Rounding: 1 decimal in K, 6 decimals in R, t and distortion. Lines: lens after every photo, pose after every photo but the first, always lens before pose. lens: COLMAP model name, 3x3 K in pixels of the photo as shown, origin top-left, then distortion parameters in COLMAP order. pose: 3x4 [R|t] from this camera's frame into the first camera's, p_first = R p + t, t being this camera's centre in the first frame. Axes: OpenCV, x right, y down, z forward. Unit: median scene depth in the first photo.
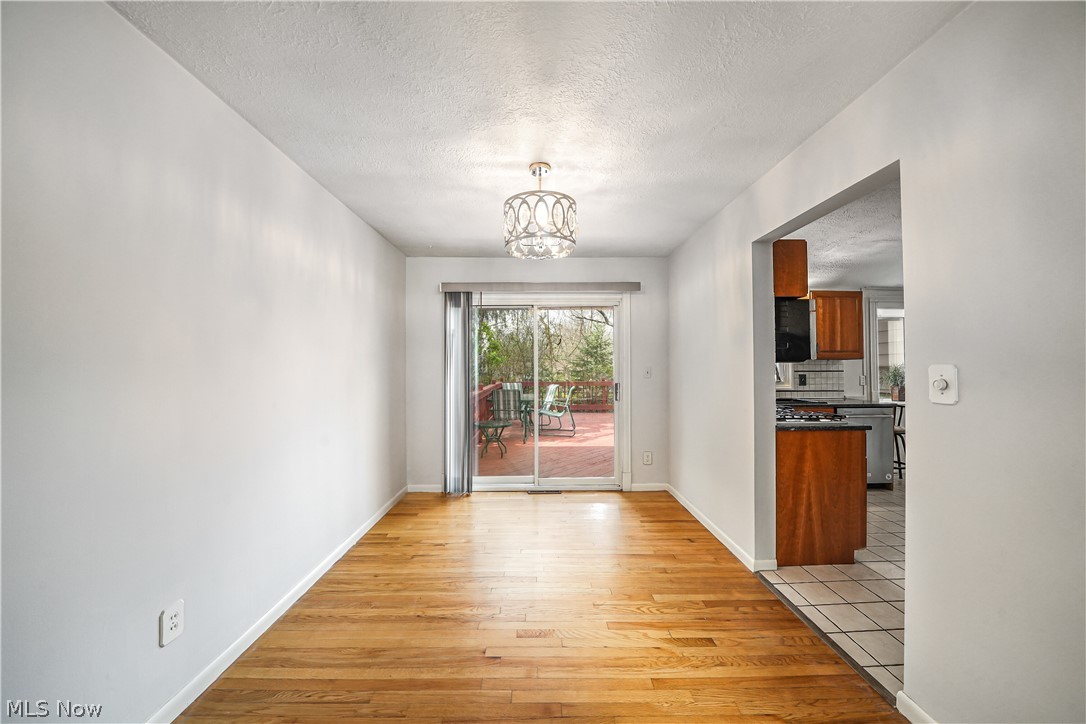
lens RADIAL K [[378.4, 0, 539.1], [0, 378.4, 363.0], [0, 0, 1]] dist [-0.019616, 0.000049]
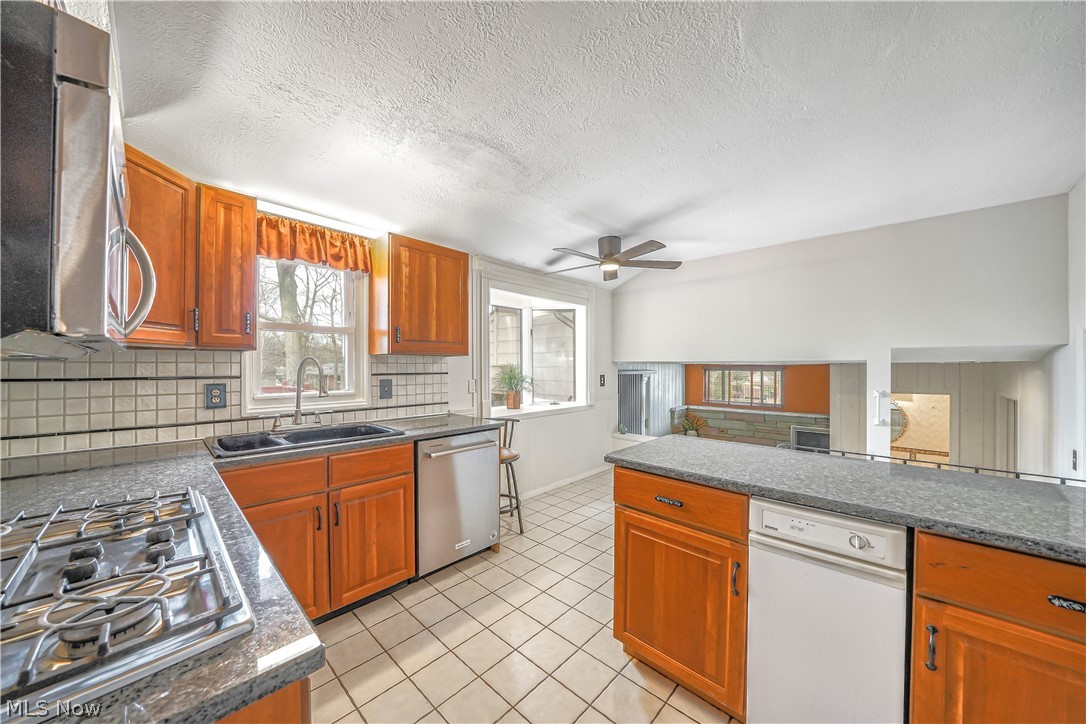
lens RADIAL K [[378.4, 0, 539.1], [0, 378.4, 363.0], [0, 0, 1]] dist [-0.019616, 0.000049]
pose [[0.699815, 0.006821, 0.714292, 0.450409], [-0.009151, 0.999958, -0.000584, 0.002138], [-0.714266, -0.006127, 0.699848, 0.413716]]
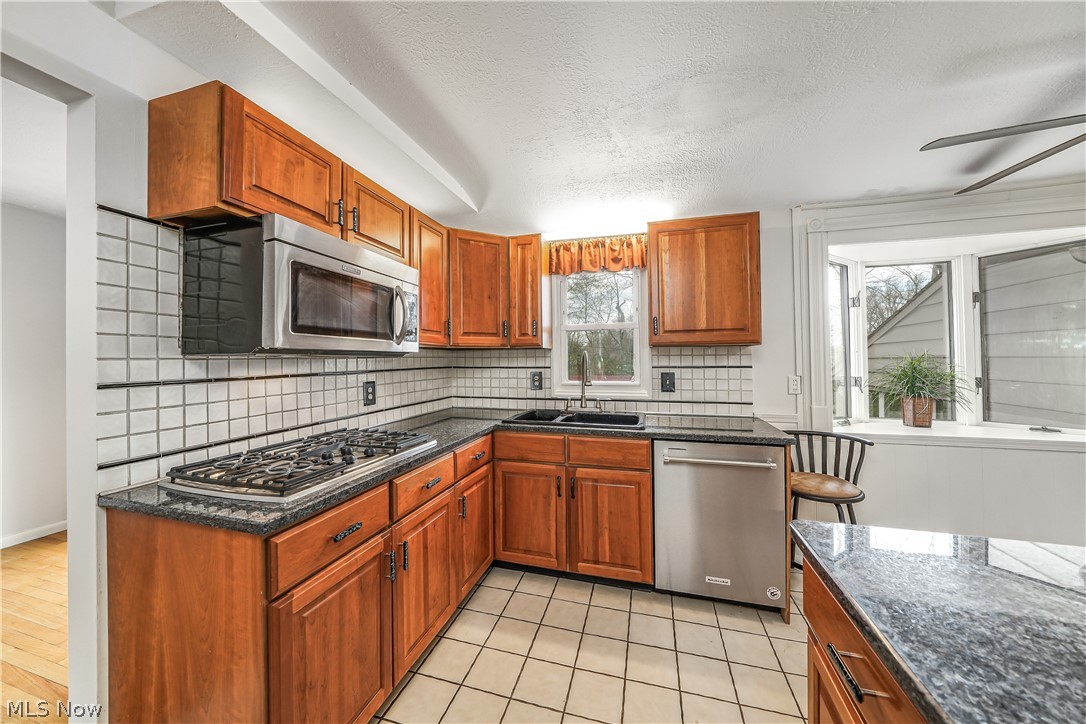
lens RADIAL K [[377.4, 0, 536.1], [0, 377.4, 353.8], [0, 0, 1]] dist [-0.001437, -0.000116]
pose [[0.953974, -0.009043, -0.299753, 0.690438], [0.008938, 0.999959, -0.001721, 0.000709], [0.299756, -0.001037, 0.954015, 0.391845]]
